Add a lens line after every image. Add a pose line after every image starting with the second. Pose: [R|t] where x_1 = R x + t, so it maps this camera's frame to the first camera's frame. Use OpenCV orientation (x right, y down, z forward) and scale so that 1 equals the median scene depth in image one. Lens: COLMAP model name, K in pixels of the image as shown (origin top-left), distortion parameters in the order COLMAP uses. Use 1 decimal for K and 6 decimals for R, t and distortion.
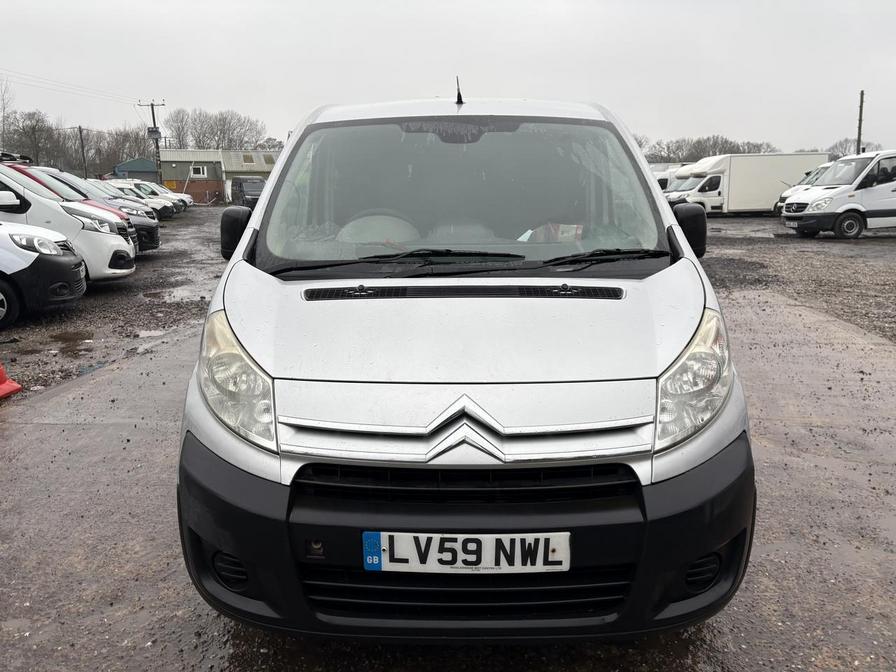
lens RADIAL K [[677.7, 0, 446.4], [0, 677.7, 335.3], [0, 0, 1]] dist [0.040295, -0.041320]
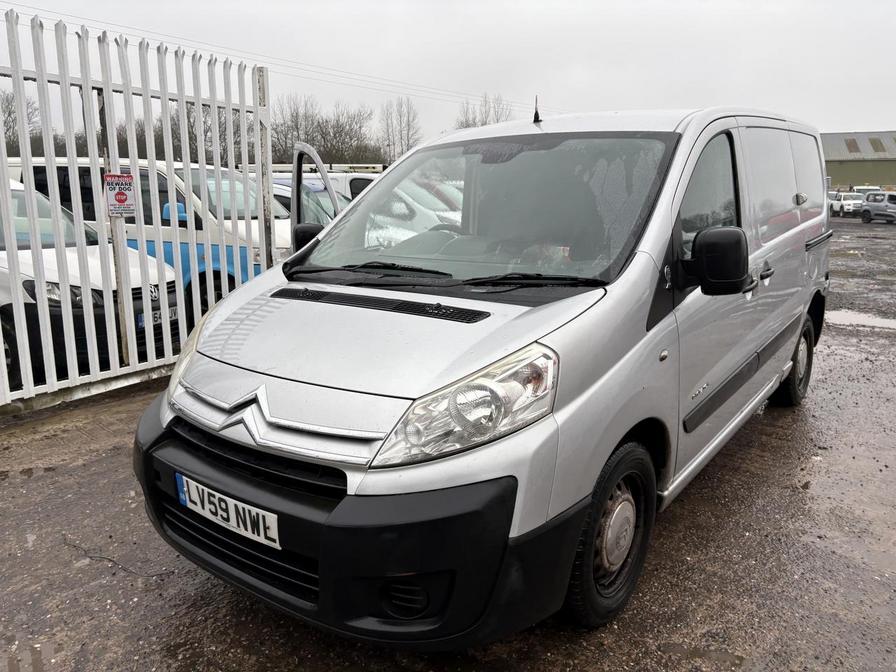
lens RADIAL K [[677.7, 0, 452.4], [0, 677.7, 339.7], [0, 0, 1]] dist [0.040295, -0.041320]
pose [[0.804888, 0.123509, -0.580431, 1.010912], [-0.127410, 0.991259, 0.034248, -0.074107], [0.579587, 0.046388, 0.813589, 0.227668]]
